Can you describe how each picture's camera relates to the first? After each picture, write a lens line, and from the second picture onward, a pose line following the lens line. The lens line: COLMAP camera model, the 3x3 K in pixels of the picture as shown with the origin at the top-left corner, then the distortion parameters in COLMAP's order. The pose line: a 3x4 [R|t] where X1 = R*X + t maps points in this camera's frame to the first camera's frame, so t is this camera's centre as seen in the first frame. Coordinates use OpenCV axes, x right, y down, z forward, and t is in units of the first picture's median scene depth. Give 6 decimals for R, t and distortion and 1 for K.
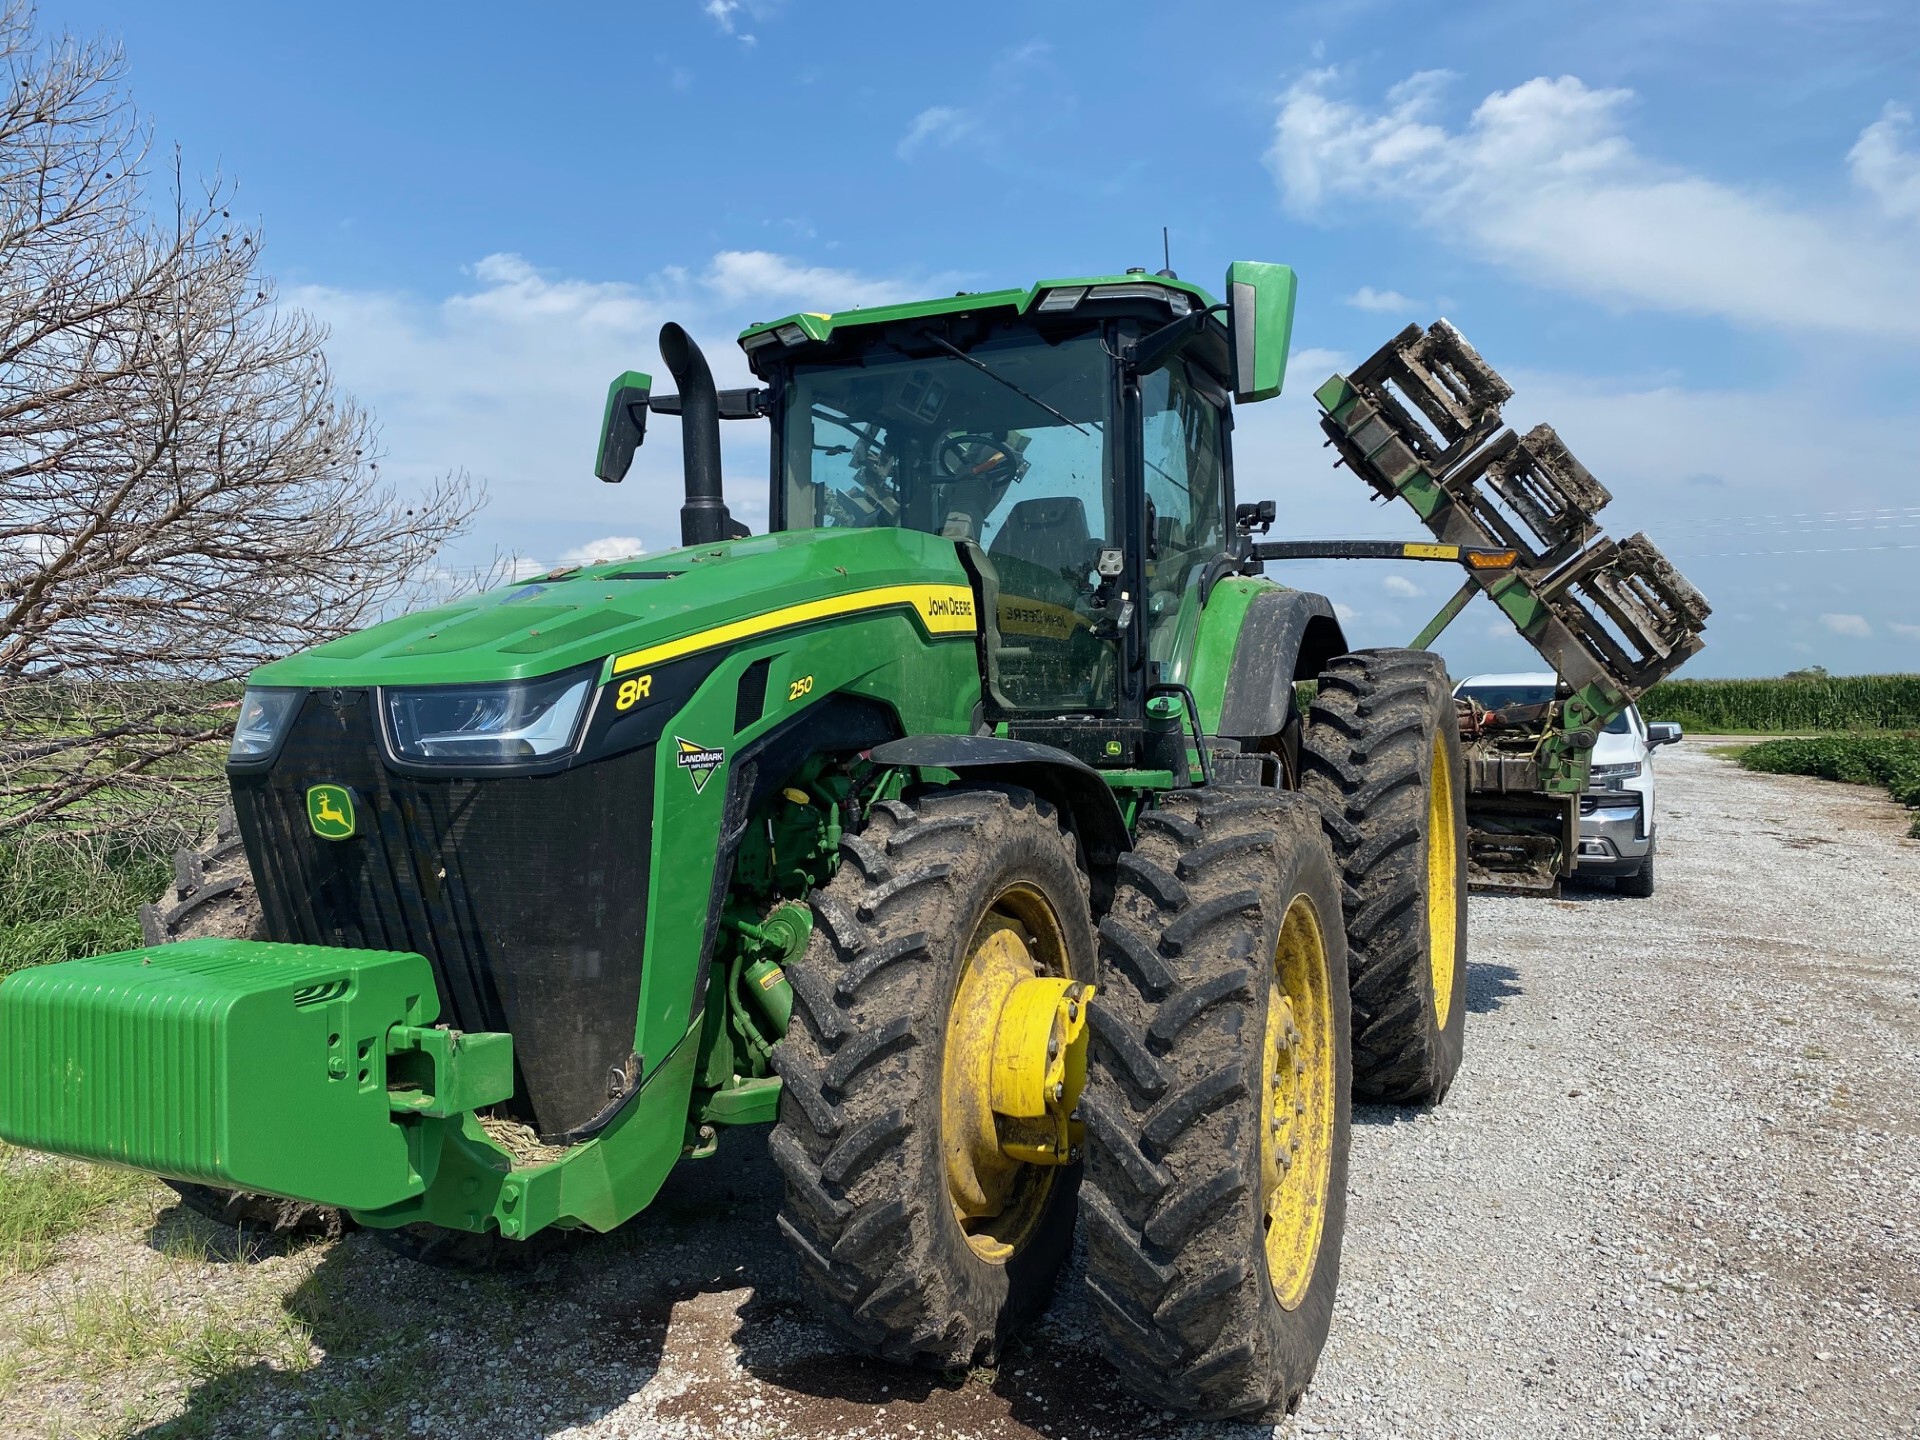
lens RADIAL K [[1431.1, 0, 969.1], [0, 1431.1, 711.5], [0, 0, 1]] dist [0.036681, -0.056592]
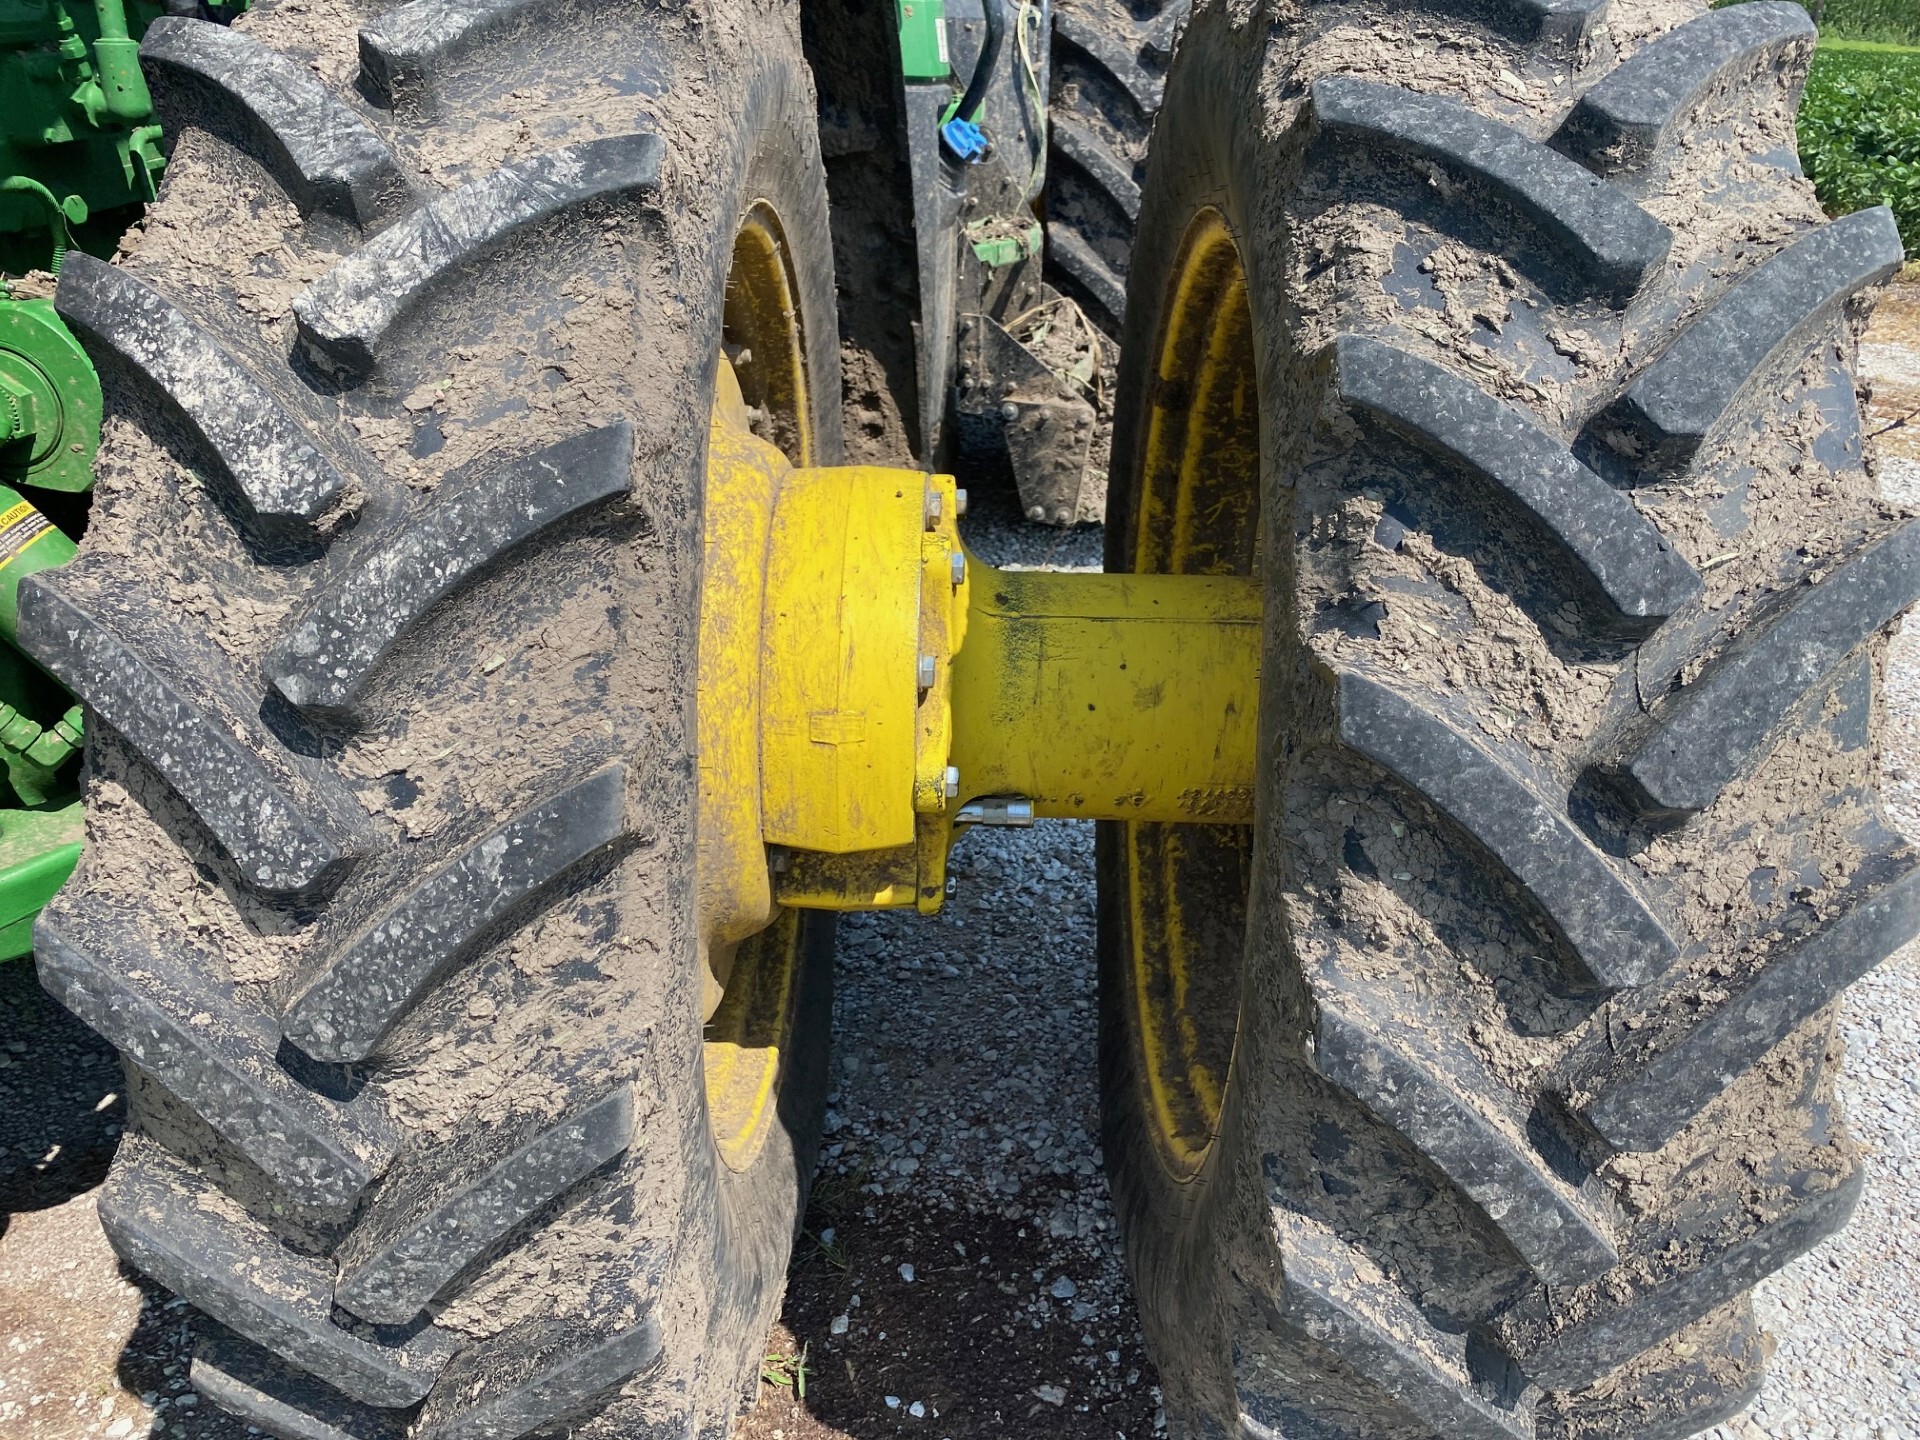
lens RADIAL K [[1431.1, 0, 949.6], [0, 1431.1, 706.7], [0, 0, 1]] dist [0.036681, -0.056592]
pose [[0.923267, -0.150141, 0.353603, -0.070927], [-0.022371, 0.897887, 0.439658, 0.084689], [-0.383507, -0.413832, 0.825631, 0.731797]]
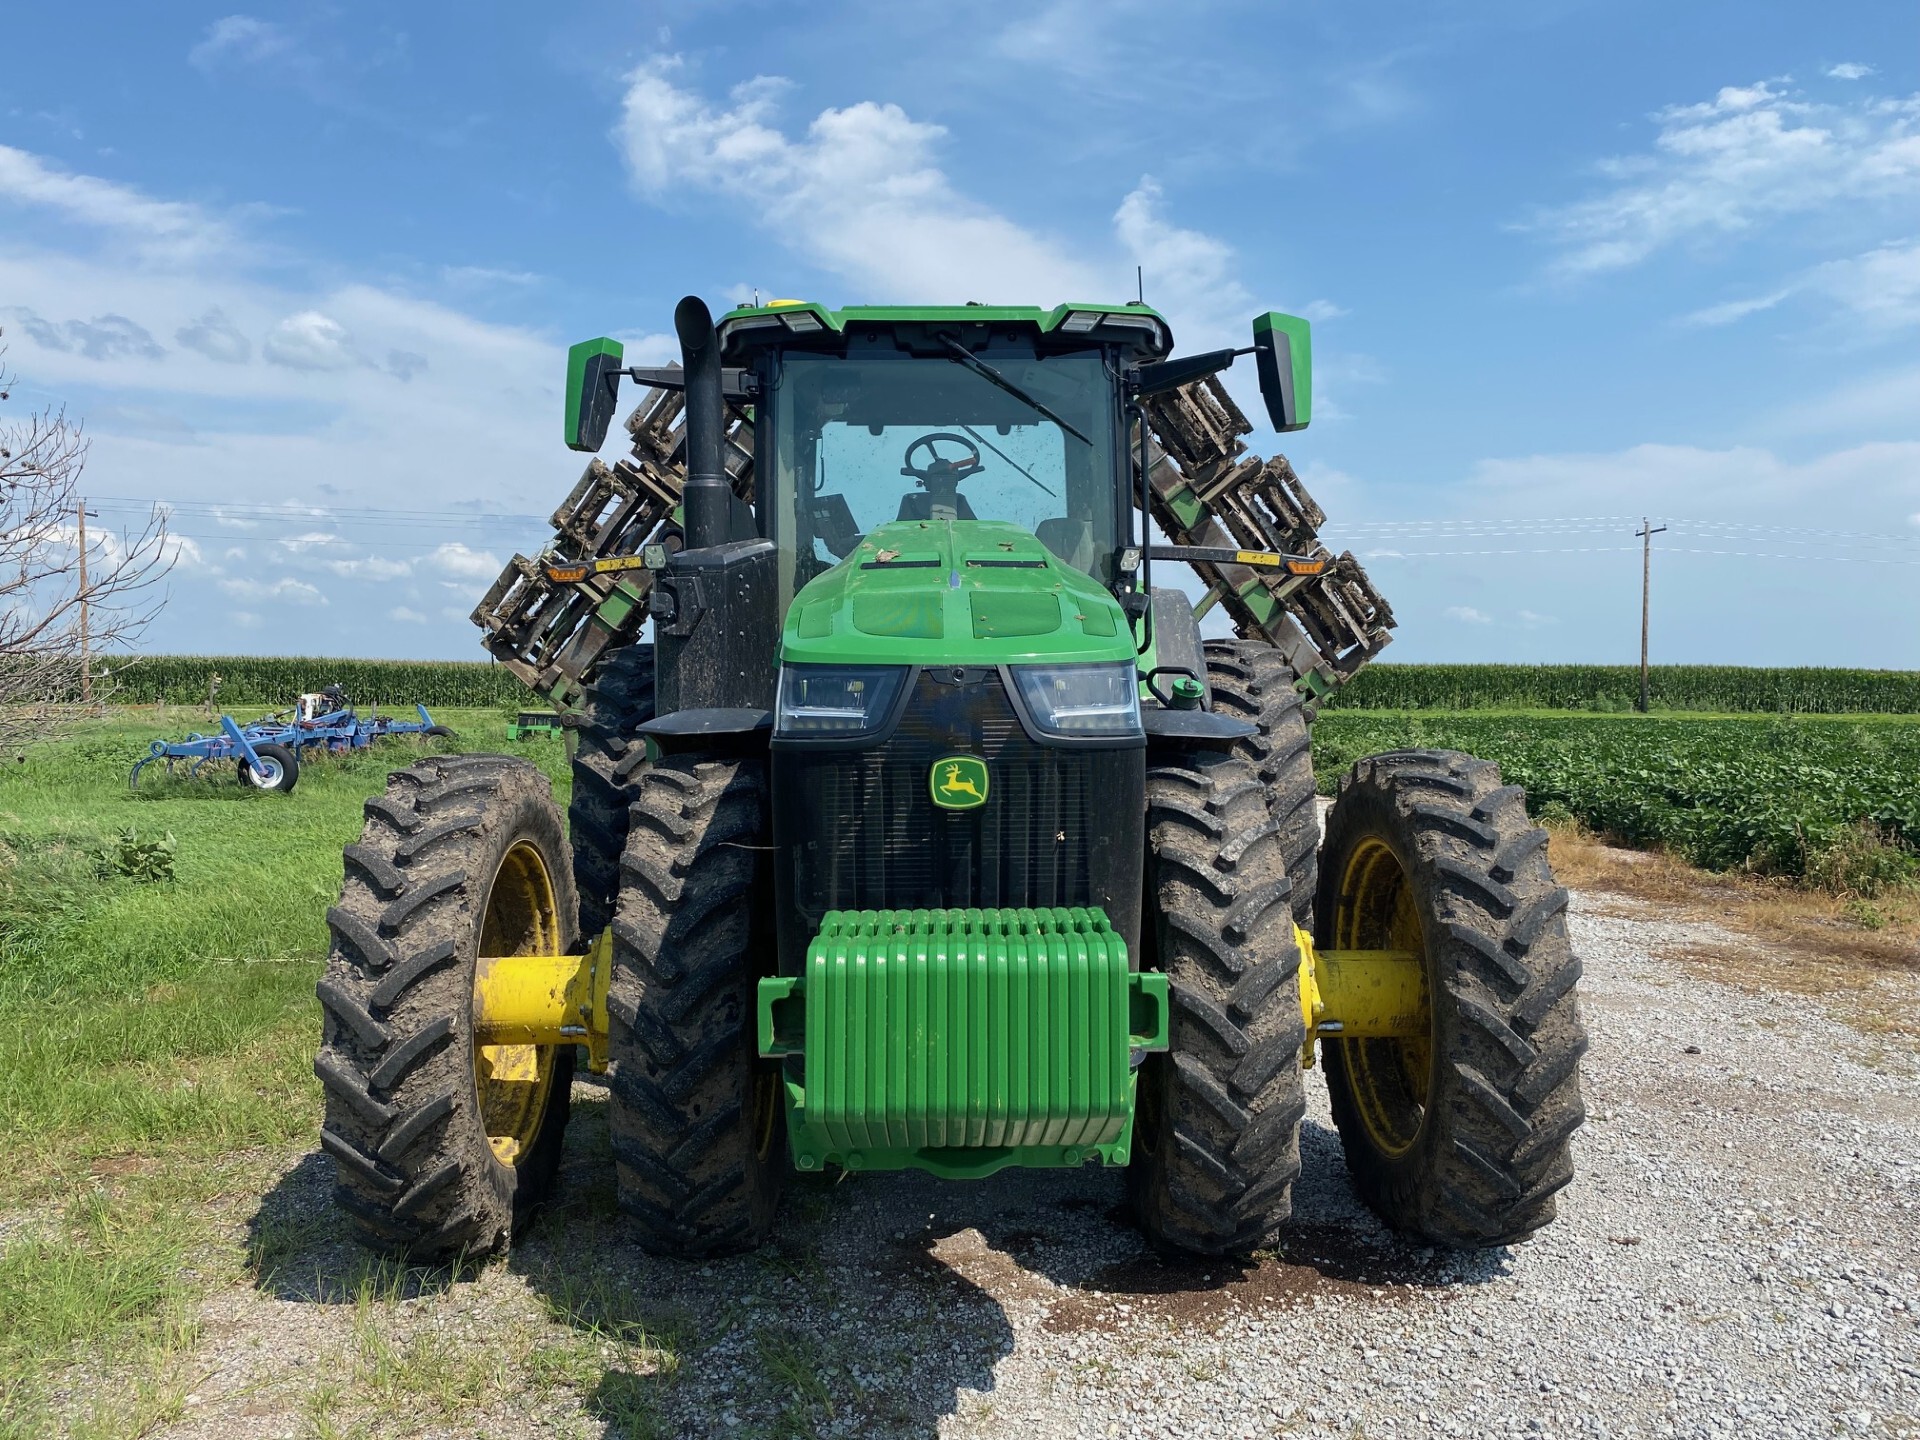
lens RADIAL K [[1431.1, 0, 960.7], [0, 1431.1, 702.9], [0, 0, 1]] dist [0.036681, -0.056592]
pose [[0.903513, -0.002965, 0.428551, -0.761110], [0.000068, 0.999977, 0.006775, 0.002273], [-0.428561, -0.006092, 0.903492, 0.046870]]
